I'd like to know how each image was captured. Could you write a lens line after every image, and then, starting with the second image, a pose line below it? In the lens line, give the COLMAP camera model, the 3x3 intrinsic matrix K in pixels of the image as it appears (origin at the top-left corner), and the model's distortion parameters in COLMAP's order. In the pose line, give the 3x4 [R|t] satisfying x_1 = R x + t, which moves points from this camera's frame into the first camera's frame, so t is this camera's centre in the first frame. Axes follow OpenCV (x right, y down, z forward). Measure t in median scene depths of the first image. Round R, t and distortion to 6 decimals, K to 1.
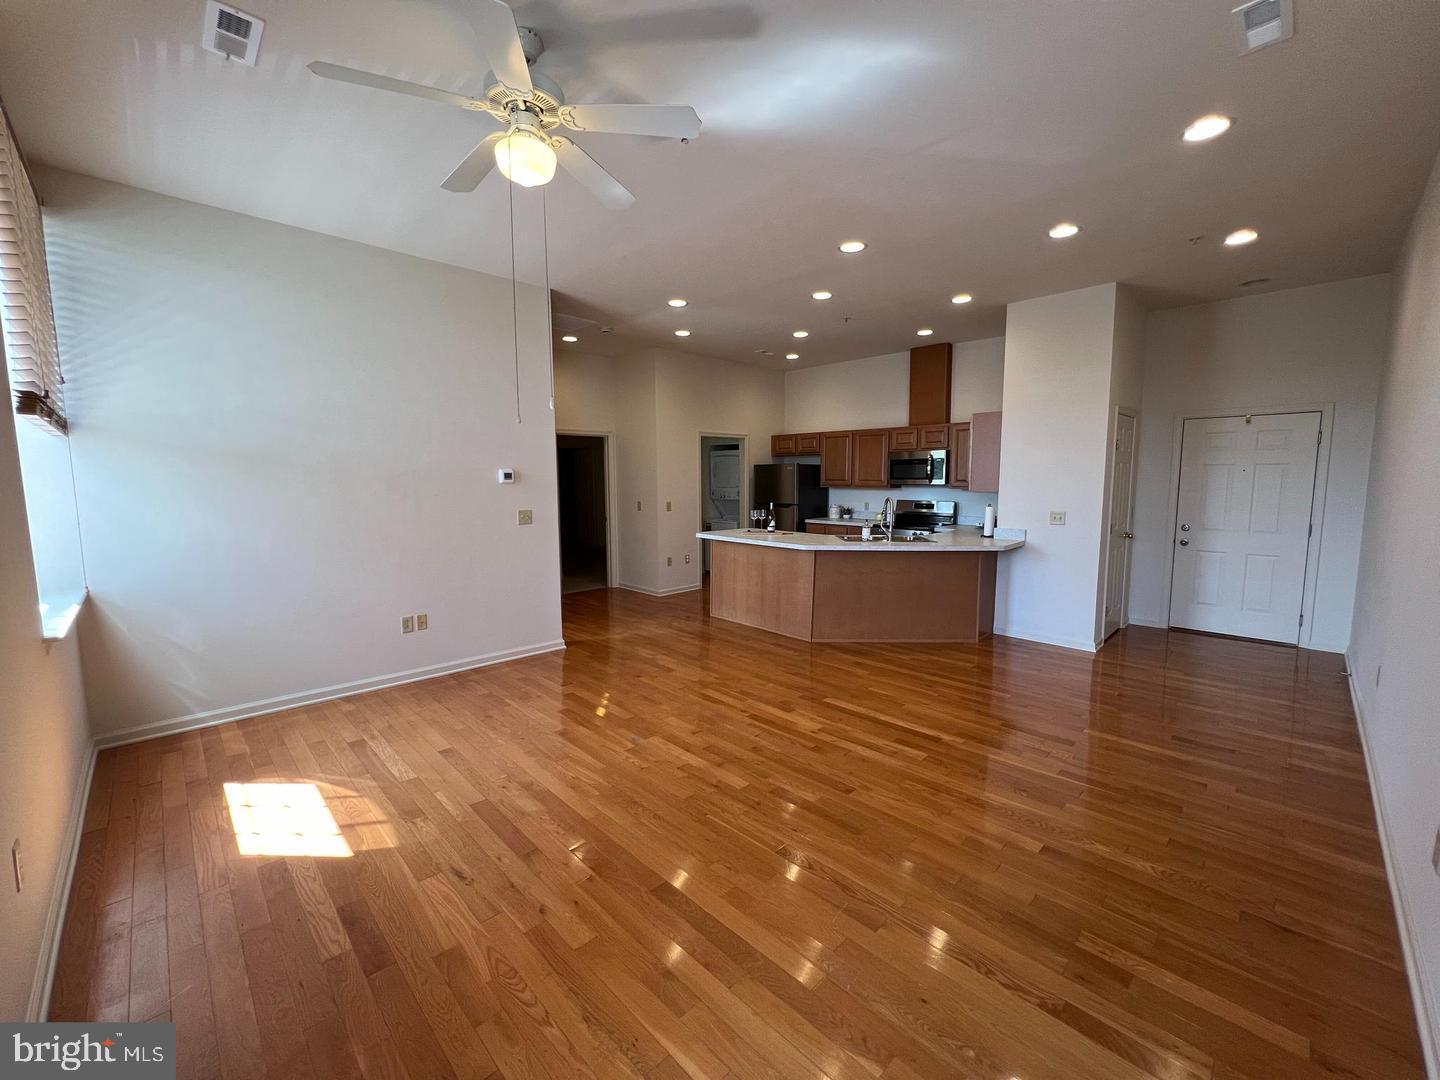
lens RADIAL K [[578.2, 0, 720.2], [0, 578.2, 536.4], [0, 0, 1]] dist [-0.002584, 0.000237]
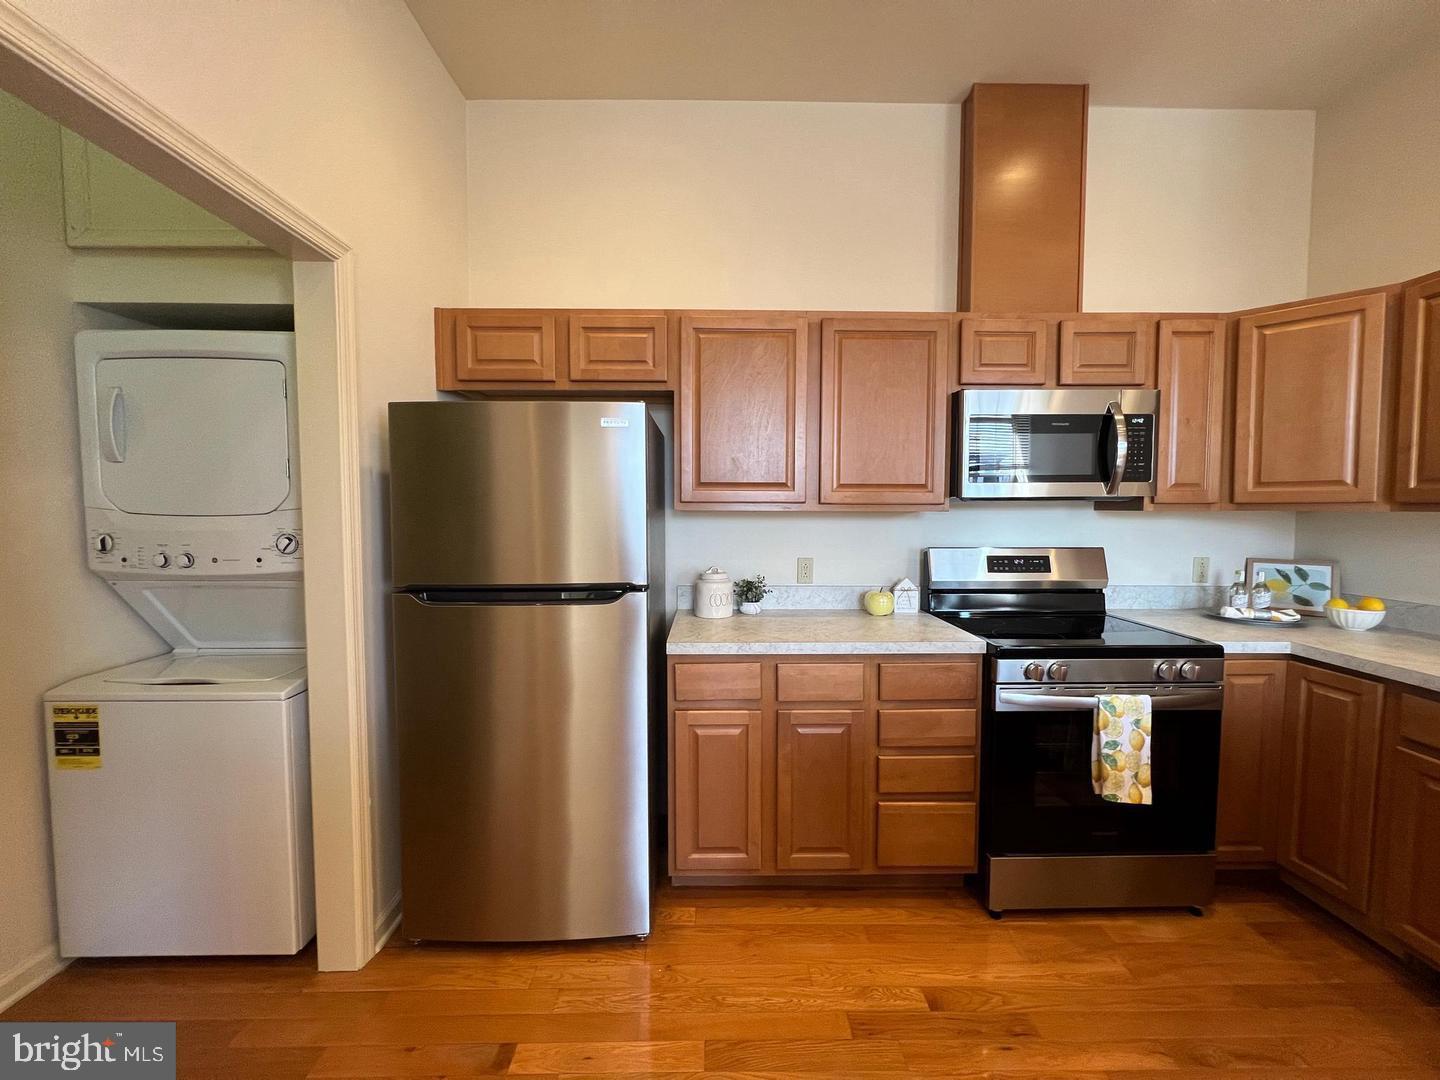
lens RADIAL K [[578.2, 0, 720.2], [0, 578.2, 536.4], [0, 0, 1]] dist [-0.002584, 0.000237]
pose [[0.692615, -0.028161, 0.720757, -0.011186], [0.070649, 0.997082, -0.028933, -0.071780], [-0.717839, 0.070960, 0.692584, 0.898239]]
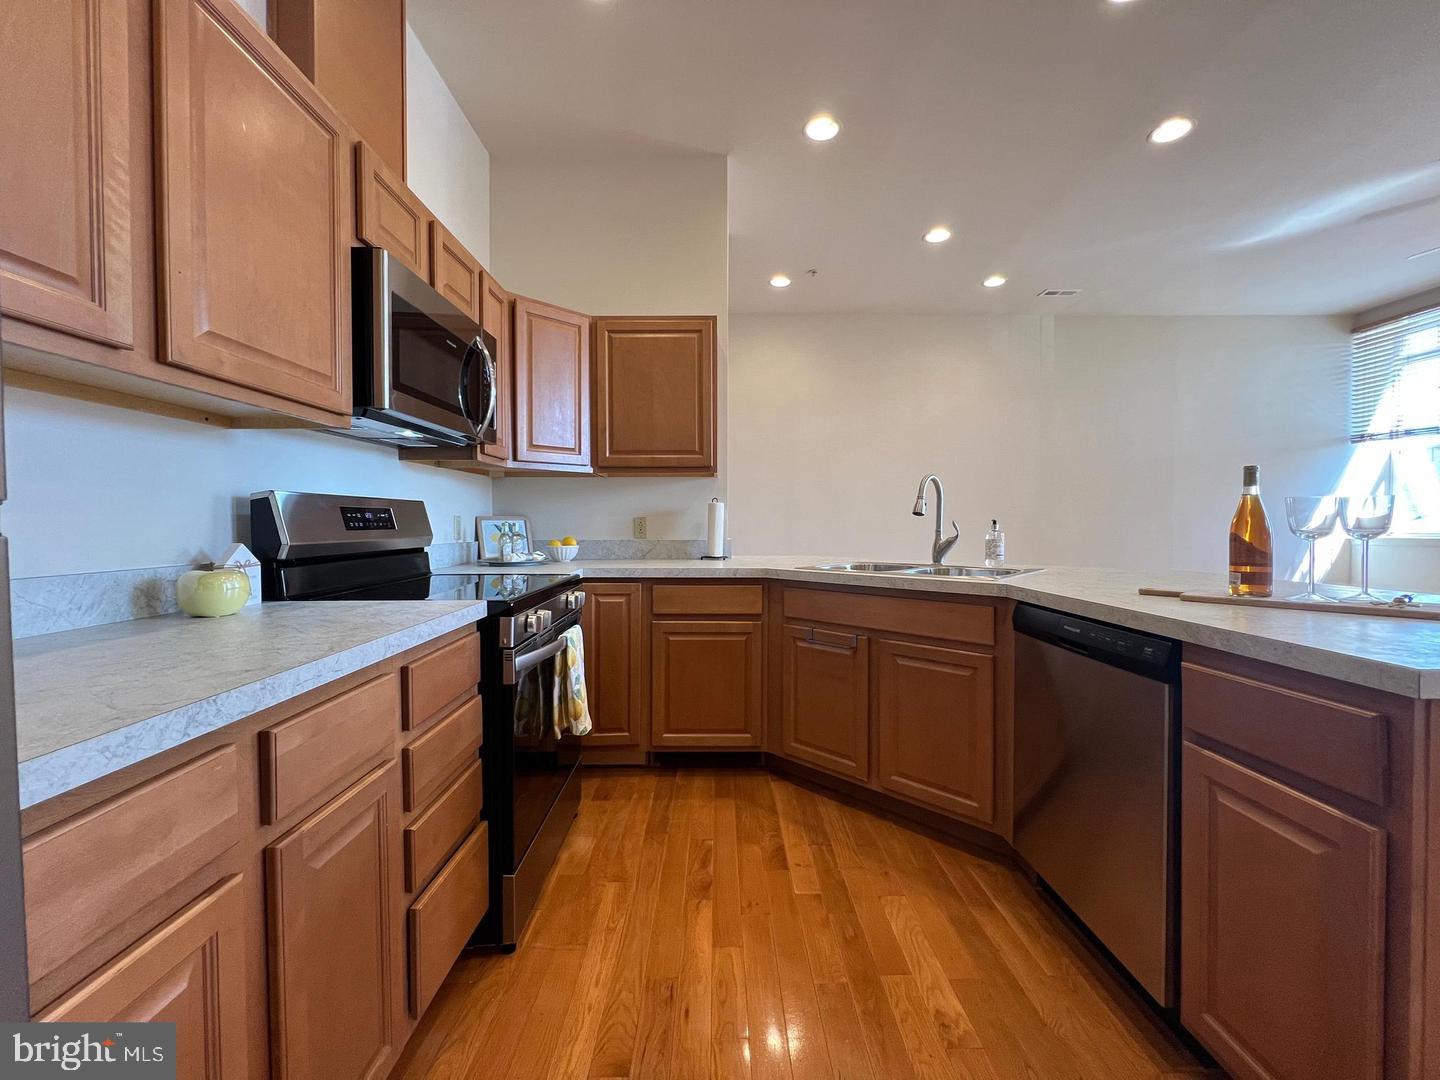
lens RADIAL K [[578.2, 0, 720.2], [0, 578.2, 536.4], [0, 0, 1]] dist [-0.002584, 0.000237]
pose [[-0.715852, -0.010130, 0.698179, 0.066852], [0.080619, 0.992009, 0.097053, -0.057419], [-0.693583, 0.125762, -0.709314, 1.084079]]
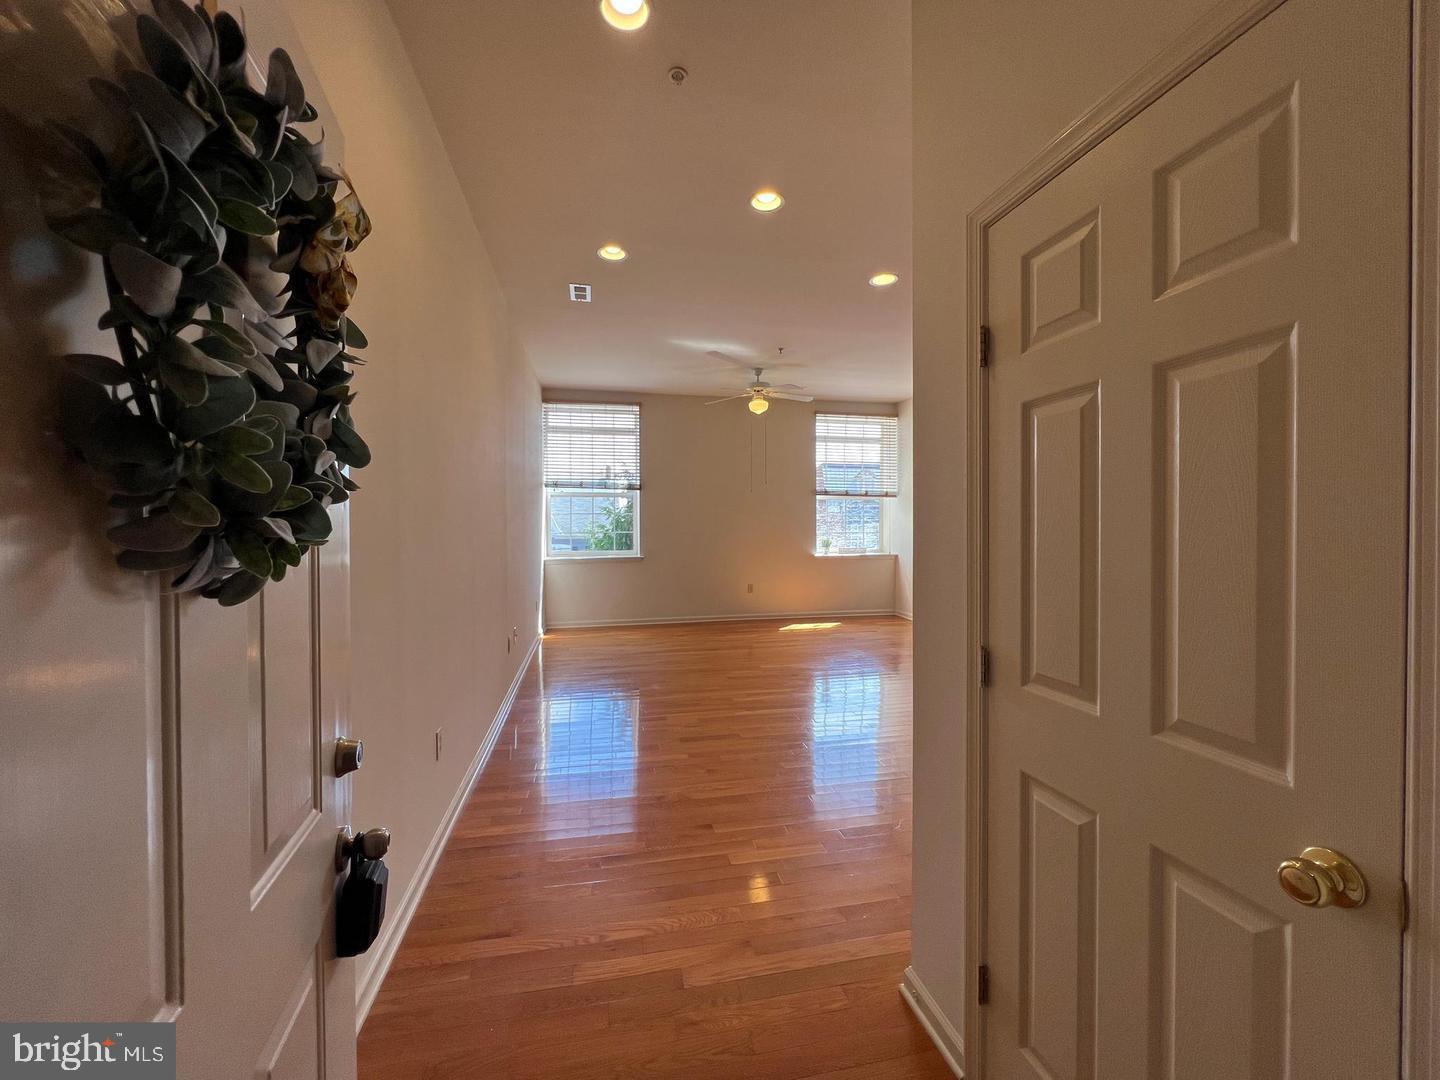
lens RADIAL K [[578.2, 0, 720.2], [0, 578.2, 536.4], [0, 0, 1]] dist [-0.002584, 0.000237]
pose [[-0.536173, 0.023772, -0.843773, 0.685995], [-0.081682, 0.993451, 0.079894, -0.057722], [0.840147, 0.111758, -0.530720, 0.736476]]
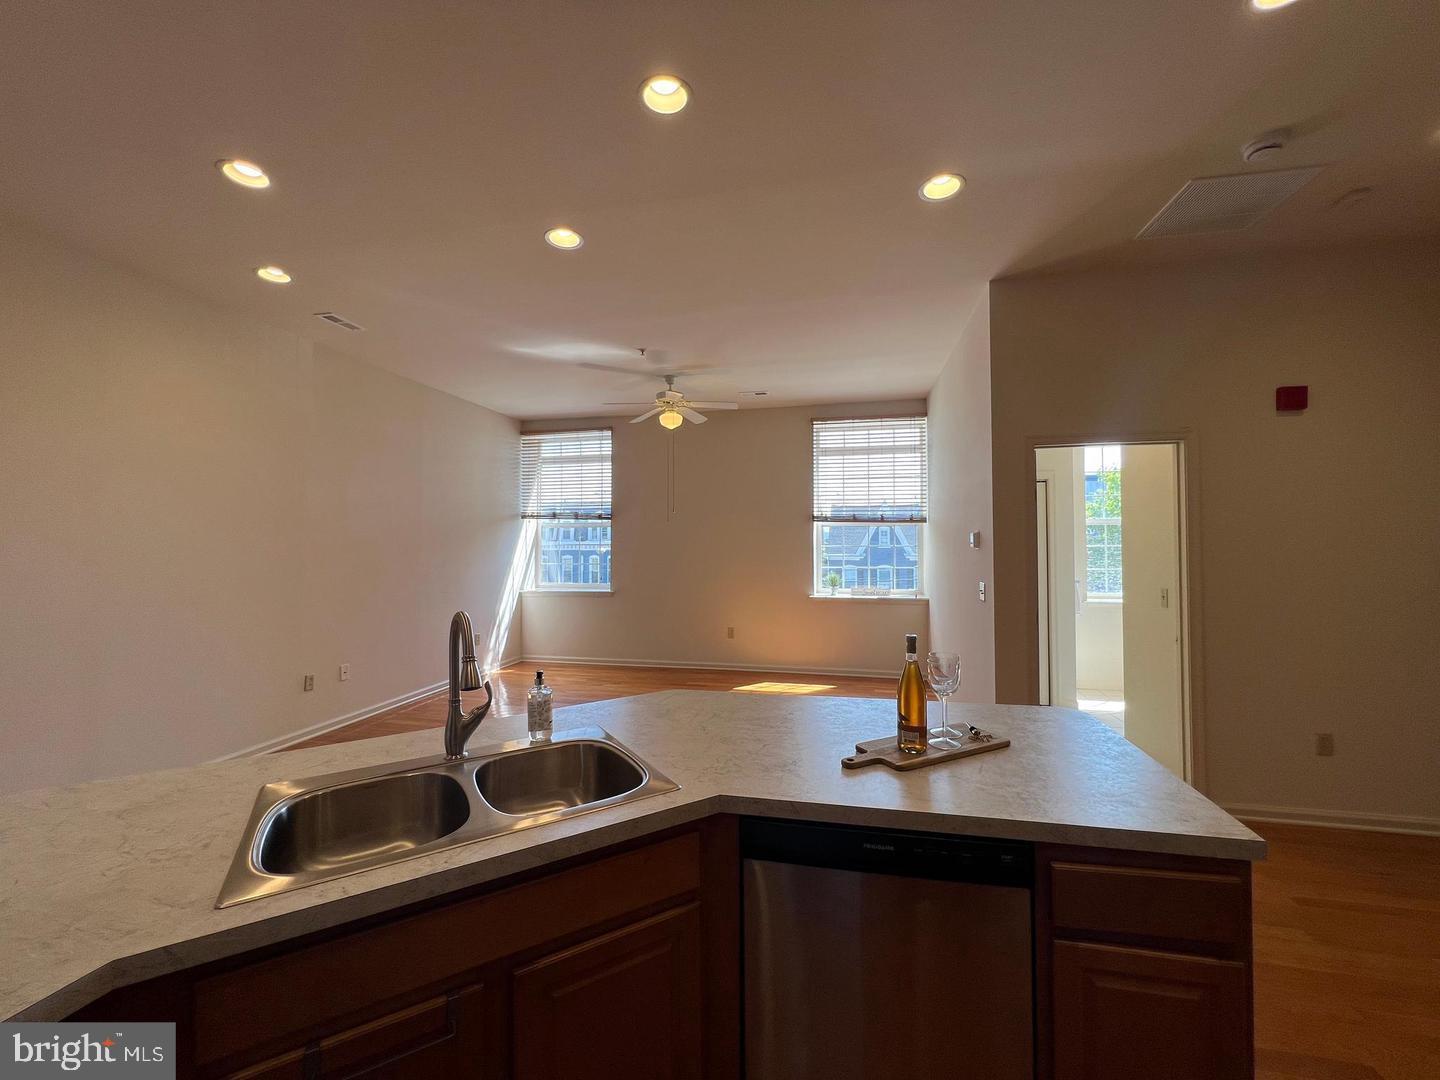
lens RADIAL K [[578.2, 0, 720.2], [0, 578.2, 536.4], [0, 0, 1]] dist [-0.002584, 0.000237]
pose [[-0.842769, -0.004375, -0.538257, 0.251553], [-0.051315, 0.996066, 0.072249, -0.097252], [0.535824, 0.088510, -0.839678, 0.970054]]
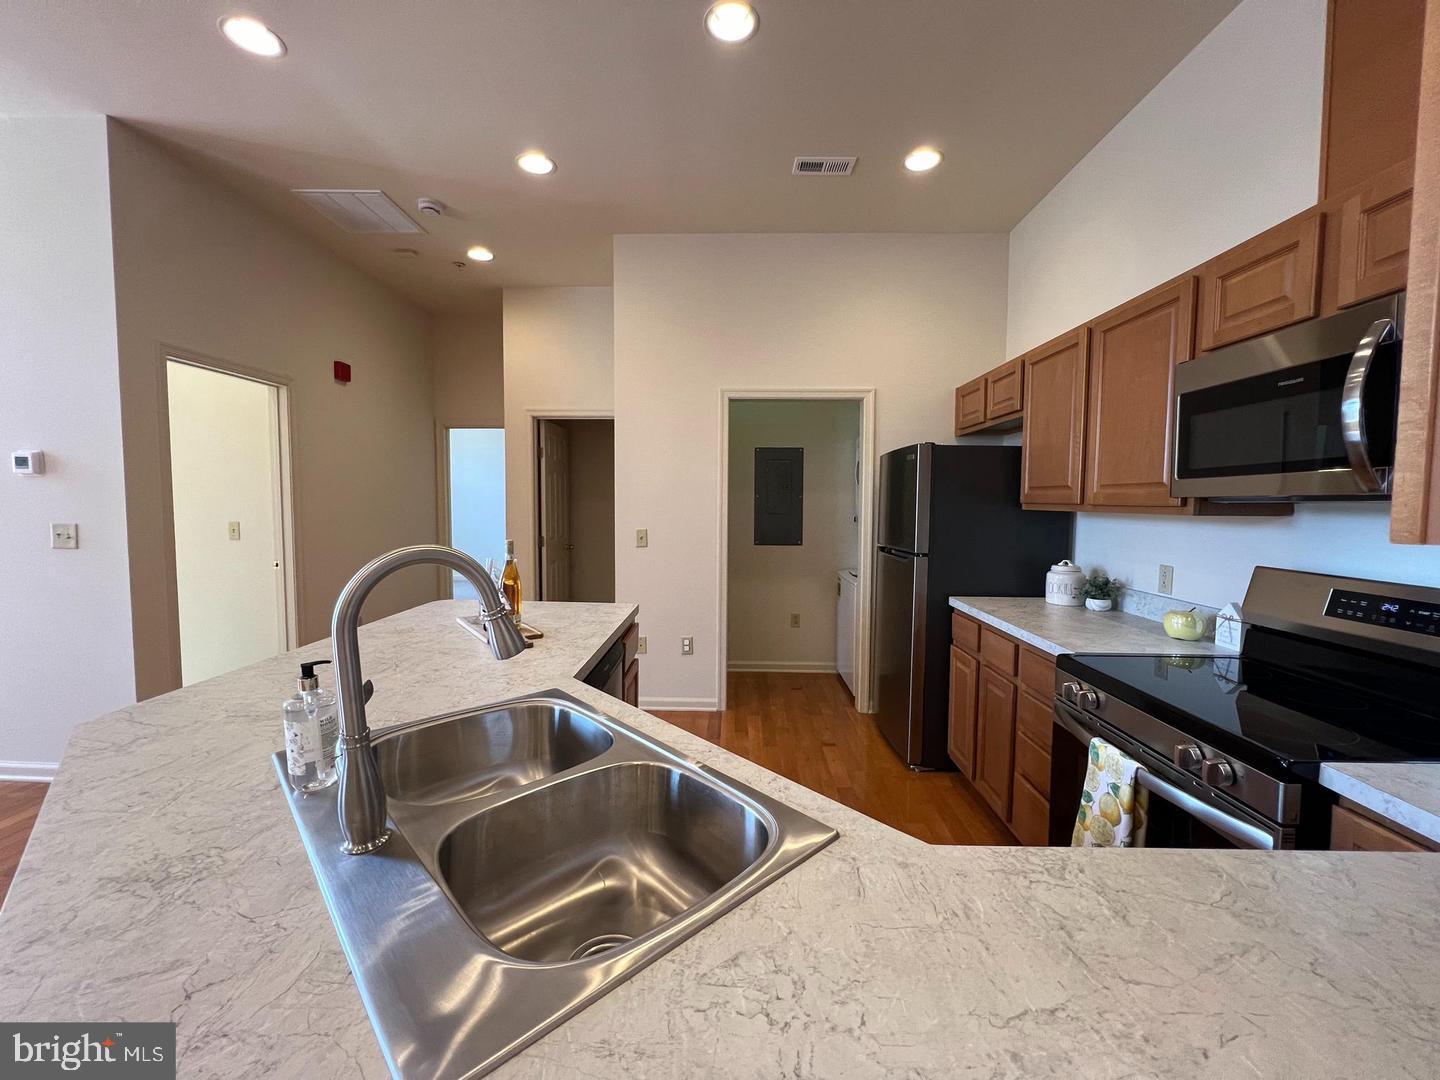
lens RADIAL K [[578.2, 0, 720.2], [0, 578.2, 536.4], [0, 0, 1]] dist [-0.002584, 0.000237]
pose [[0.690837, 0.055146, -0.720905, 0.339650], [-0.088283, 0.996060, -0.008407, -0.056643], [0.717601, 0.069452, 0.692983, 0.709828]]
